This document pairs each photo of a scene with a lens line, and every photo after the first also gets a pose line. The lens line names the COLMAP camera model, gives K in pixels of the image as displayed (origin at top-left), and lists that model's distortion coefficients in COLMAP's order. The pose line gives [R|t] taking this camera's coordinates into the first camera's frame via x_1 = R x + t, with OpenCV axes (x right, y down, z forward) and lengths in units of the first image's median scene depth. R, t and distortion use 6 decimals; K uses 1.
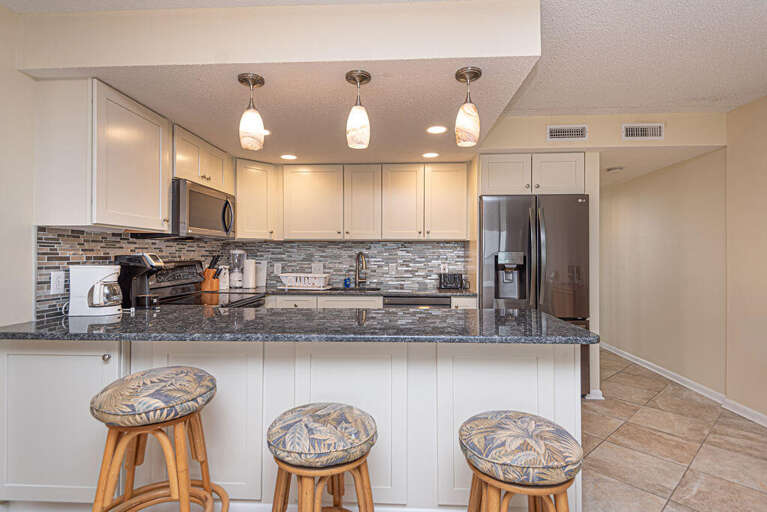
lens RADIAL K [[386.3, 0, 383.7], [0, 386.3, 255.4], [0, 0, 1]] dist [0.003687, 0.000030]
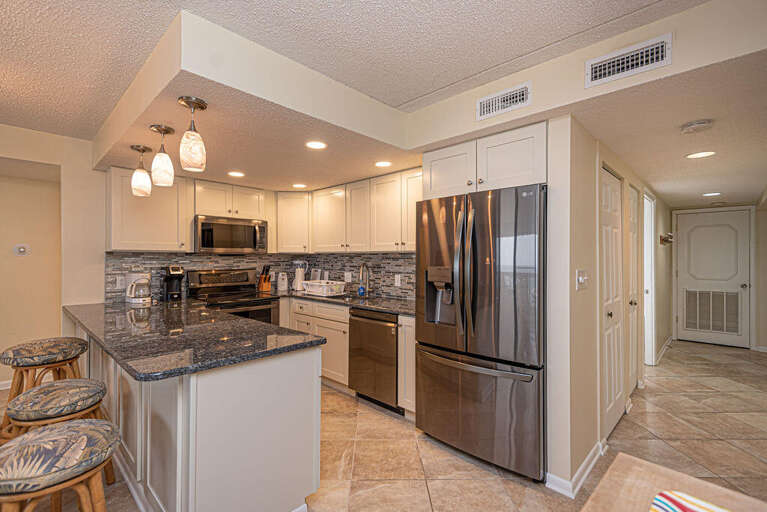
lens RADIAL K [[352.5, 0, 382.9], [0, 352.5, 256.0], [0, 0, 1]] dist [0.011170, -0.000864]
pose [[0.754983, -0.003573, -0.655734, 0.721260], [-0.000189, 0.999984, -0.005667, -0.027574], [0.655744, 0.004403, 0.754971, 0.352556]]
